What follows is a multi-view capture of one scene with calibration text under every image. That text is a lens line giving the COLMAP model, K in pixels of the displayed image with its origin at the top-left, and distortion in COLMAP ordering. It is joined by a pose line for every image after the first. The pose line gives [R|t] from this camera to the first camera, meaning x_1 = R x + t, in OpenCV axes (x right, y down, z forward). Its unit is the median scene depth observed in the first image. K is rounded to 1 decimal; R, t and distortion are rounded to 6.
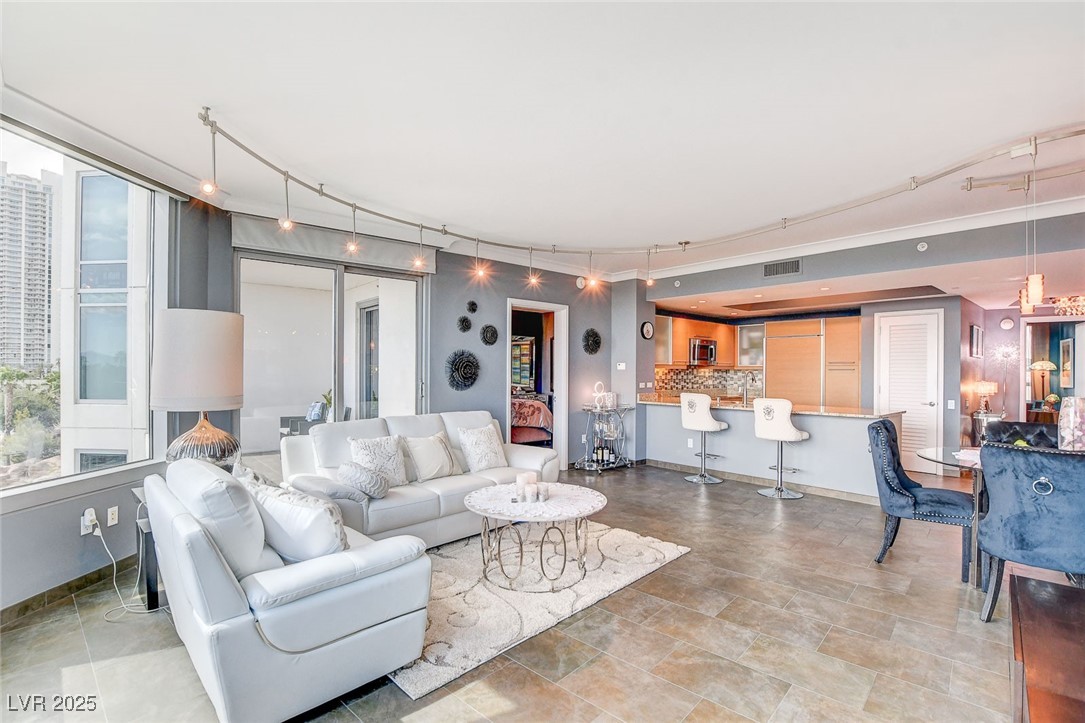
lens RADIAL K [[499.0, 0, 542.4], [0, 499.0, 367.9], [0, 0, 1]] dist [-0.037237, 0.006953]
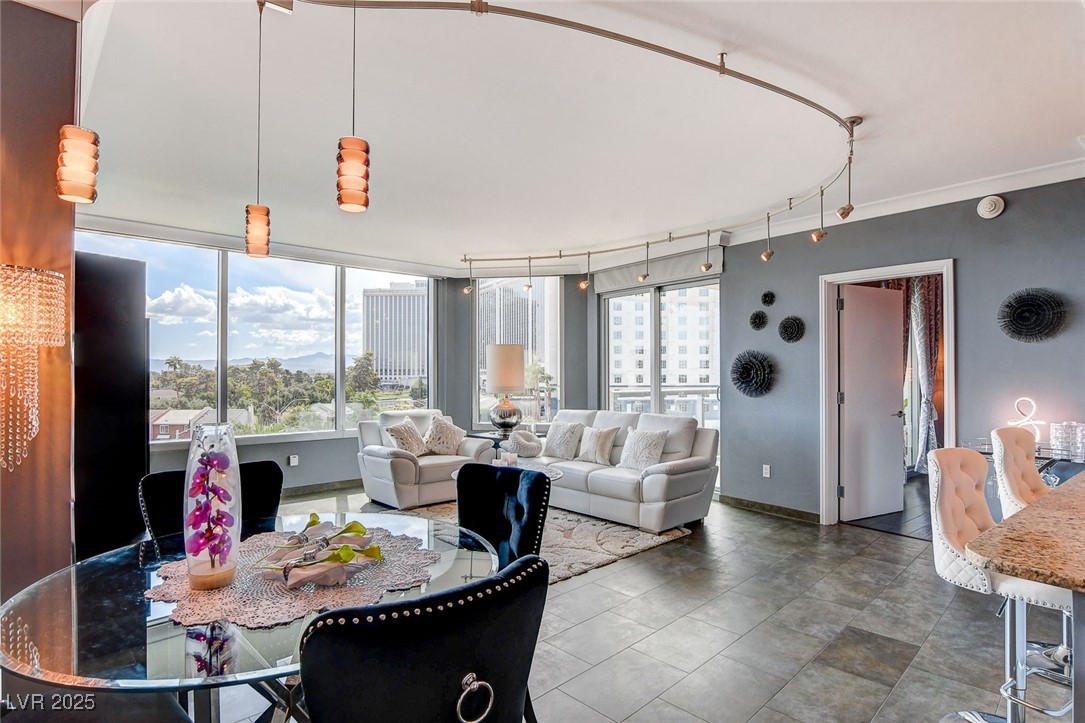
lens RADIAL K [[559.1, 0, 544.1], [0, 559.1, 370.2], [0, 0, 1]] dist [-0.026773, 0.000403]
pose [[-0.057406, -0.008560, -0.998314, 0.674190], [0.002409, 0.999959, -0.008713, 0.004662], [0.998348, -0.002905, -0.057383, 0.559658]]
